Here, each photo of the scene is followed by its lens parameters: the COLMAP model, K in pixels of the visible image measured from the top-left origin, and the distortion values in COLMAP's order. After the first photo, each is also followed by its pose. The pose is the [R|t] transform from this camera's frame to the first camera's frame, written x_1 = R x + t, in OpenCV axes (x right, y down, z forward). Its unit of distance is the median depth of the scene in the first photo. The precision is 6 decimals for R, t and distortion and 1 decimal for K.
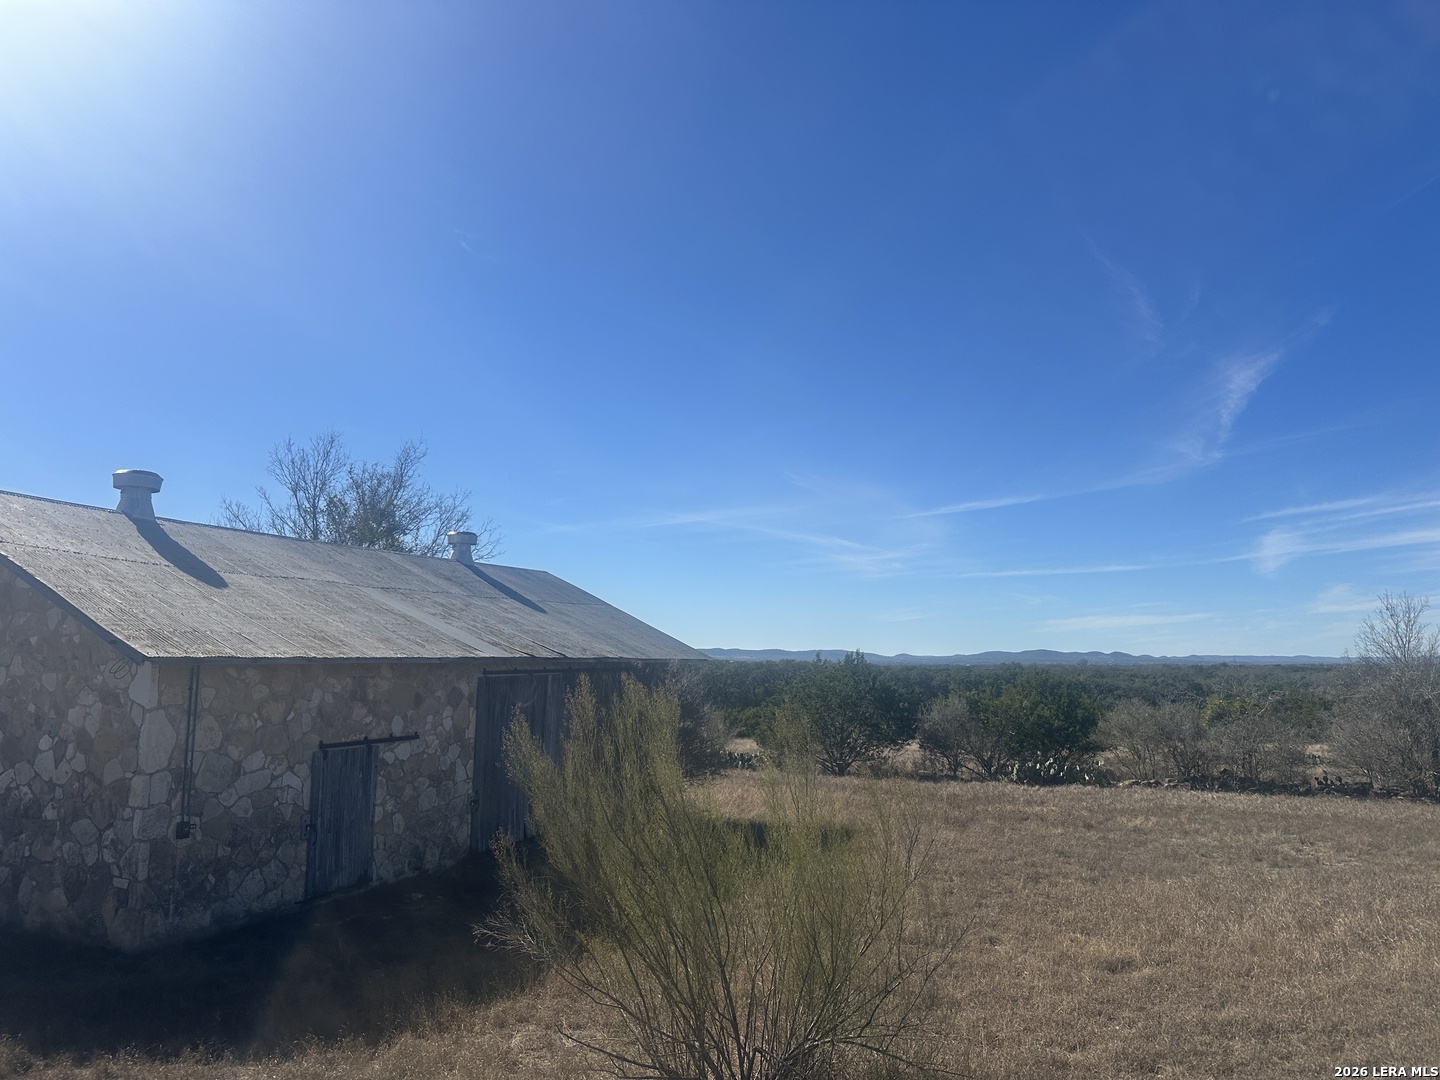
lens RADIAL K [[994.3, 0, 720.0], [0, 994.3, 540.0], [0, 0, 1]] dist [0.053467, -0.069544]
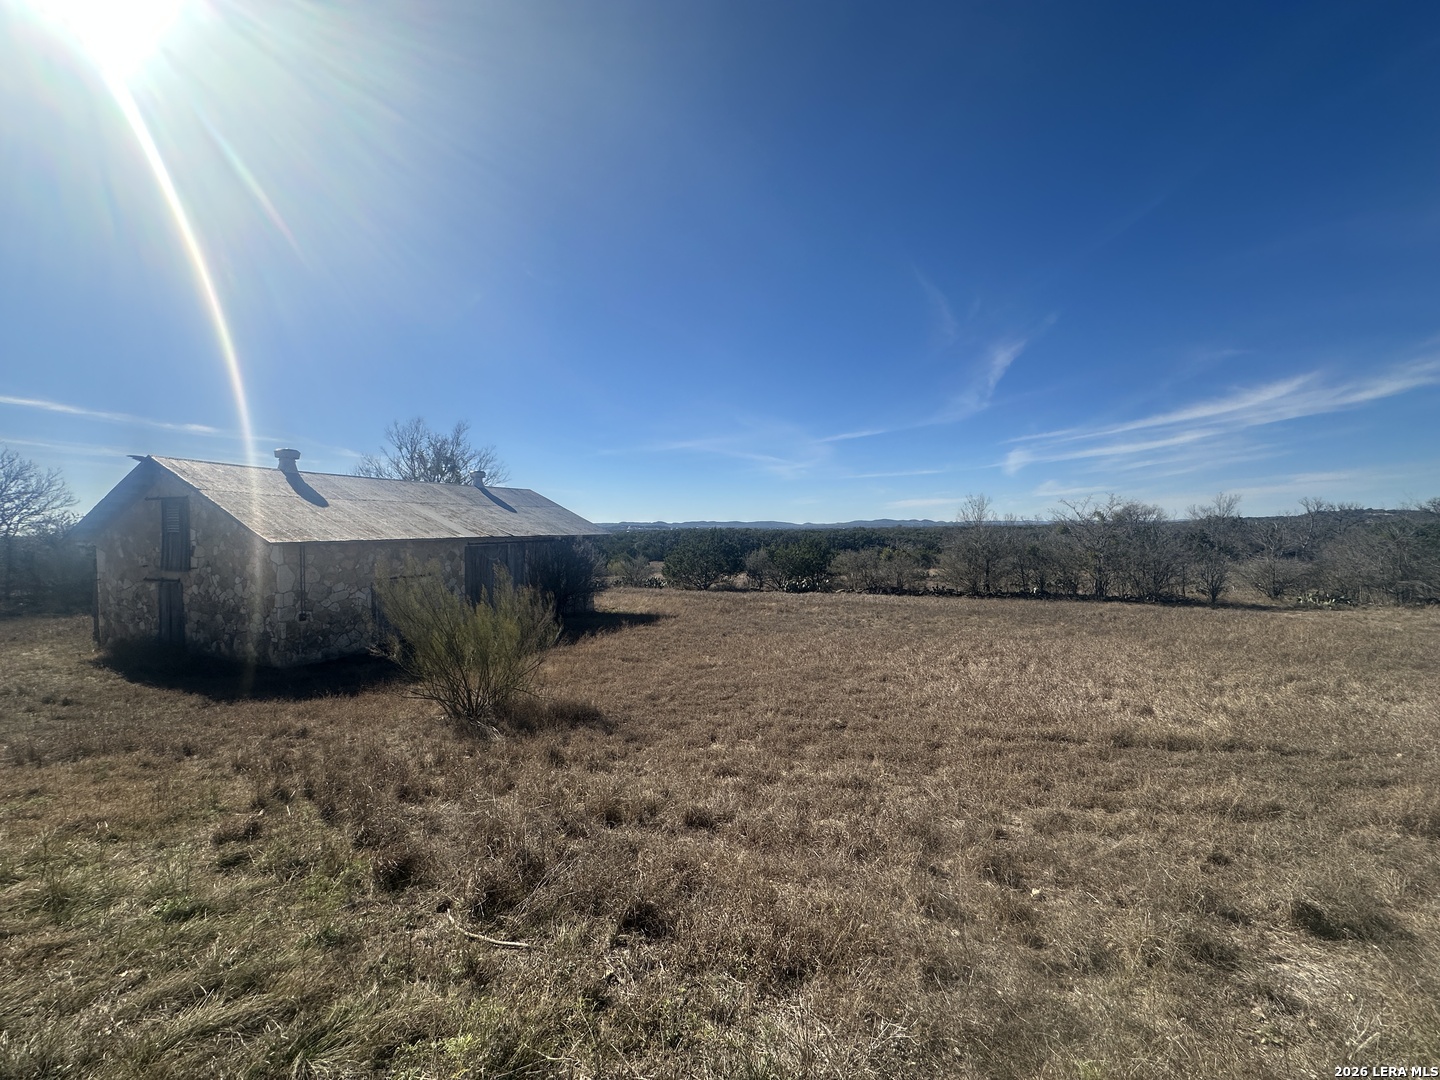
lens RADIAL K [[575.7, 0, 718.3], [0, 575.7, 539.7], [0, 0, 1]] dist [-0.001504, 0.001011]
pose [[0.999892, -0.013734, 0.005235, 0.224764], [0.012849, 0.989737, 0.142320, -0.031965], [-0.007136, -0.142238, 0.989807, -0.150133]]
